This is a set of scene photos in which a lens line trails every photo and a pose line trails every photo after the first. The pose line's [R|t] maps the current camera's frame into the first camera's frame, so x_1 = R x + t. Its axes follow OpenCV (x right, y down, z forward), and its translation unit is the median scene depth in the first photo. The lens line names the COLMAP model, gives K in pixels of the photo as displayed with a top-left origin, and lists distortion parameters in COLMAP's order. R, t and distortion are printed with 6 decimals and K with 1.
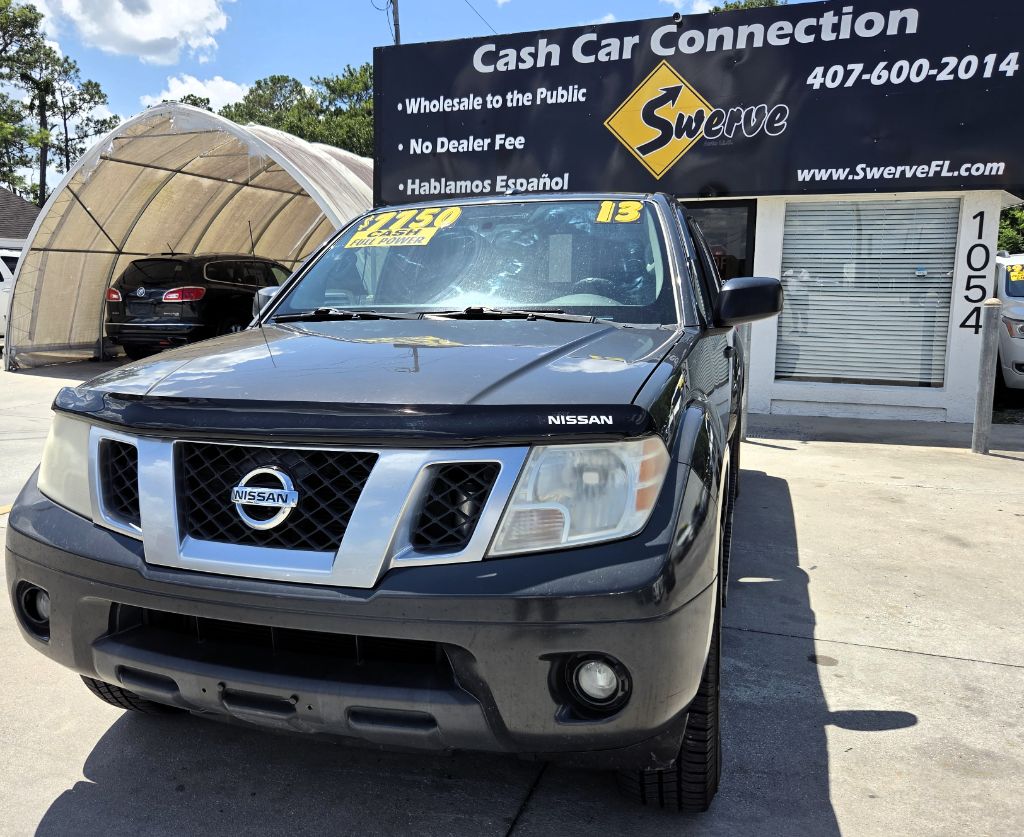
lens RADIAL K [[837.6, 0, 457.6], [0, 837.6, 399.2], [0, 0, 1]] dist [0.049622, -0.039551]
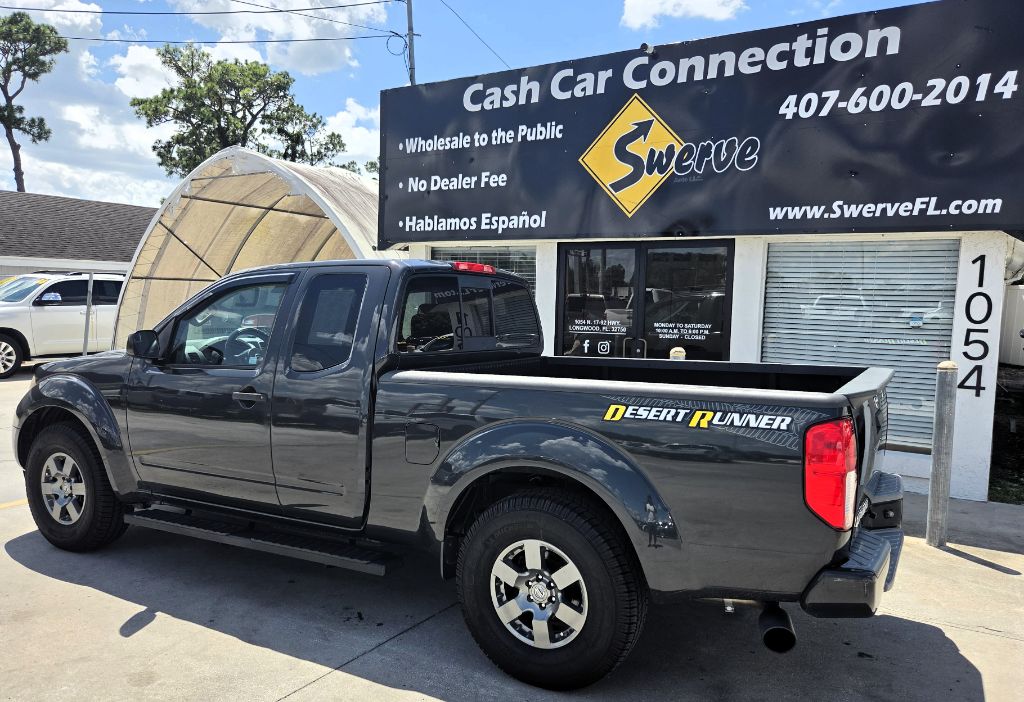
lens RADIAL K [[752.3, 0, 517.6], [0, 752.3, 378.6], [0, 0, 1]] dist [0.040133, -0.024565]
pose [[0.982327, 0.038367, -0.183200, 0.276775], [-0.045597, 0.998332, -0.035414, -0.043617], [0.181536, 0.043141, 0.982438, 0.149414]]
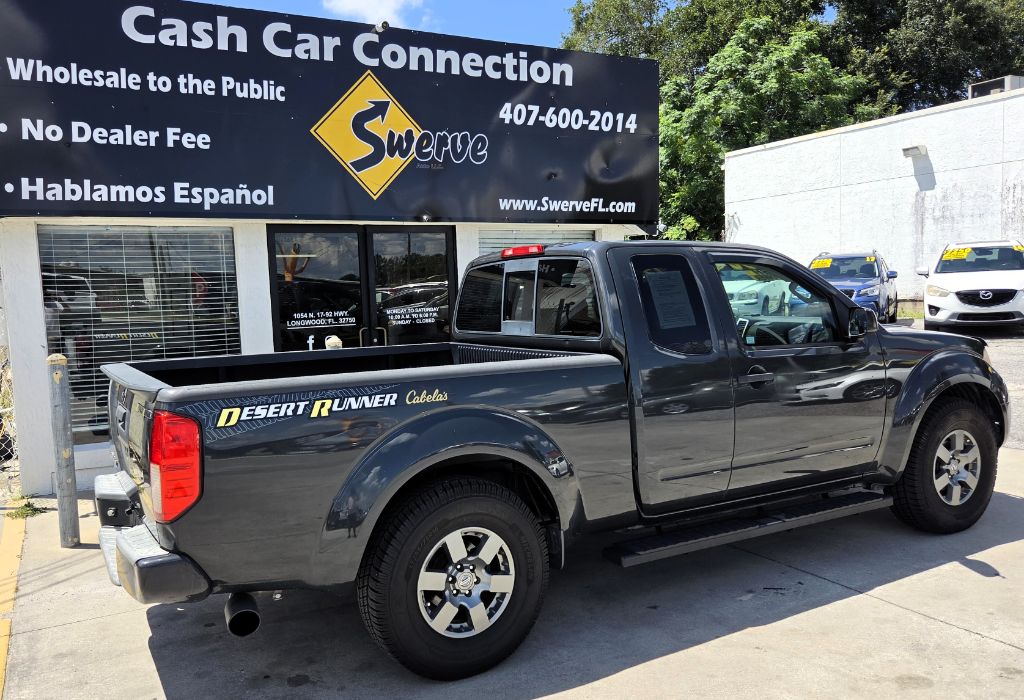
lens RADIAL K [[814.9, 0, 472.4], [0, 814.9, 347.4], [0, 0, 1]] dist [0.058130, -0.047242]
pose [[0.668185, -0.080208, 0.739659, -0.348432], [0.144269, 0.989270, -0.023053, -0.070572], [-0.729874, 0.122113, 0.672587, 0.358923]]
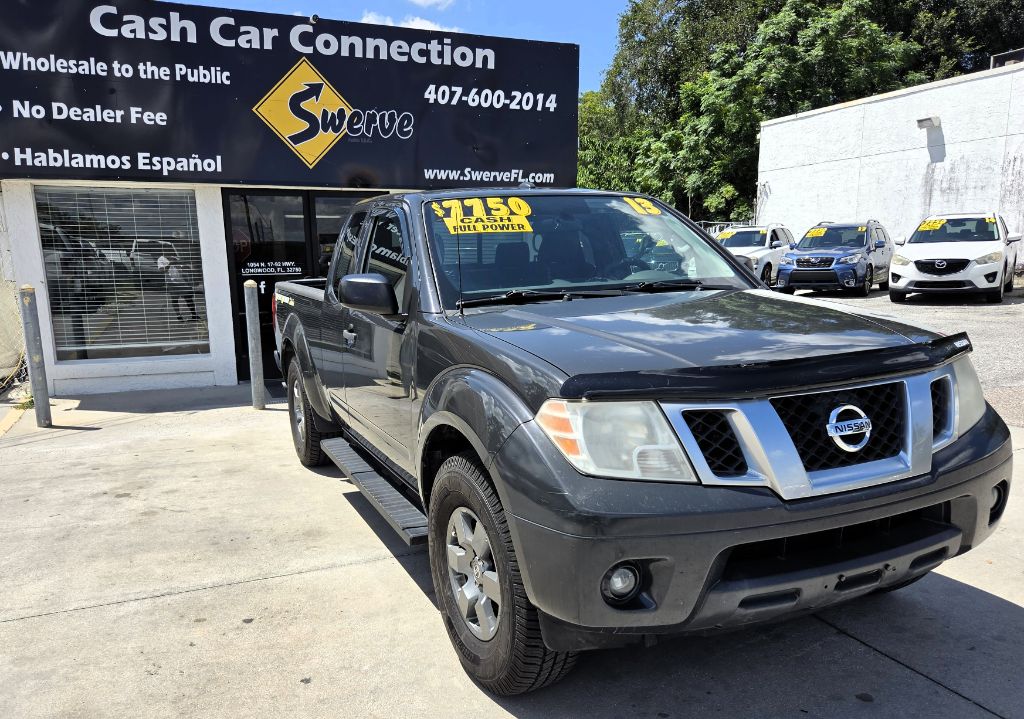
lens RADIAL K [[778.6, 0, 498.0], [0, 778.6, 399.7], [0, 0, 1]] dist [0.055046, -0.042012]
pose [[0.732536, -0.137662, 0.666664, -0.299743], [0.114779, 0.990295, 0.078371, -0.017704], [-0.670982, 0.019110, 0.741227, 0.095262]]
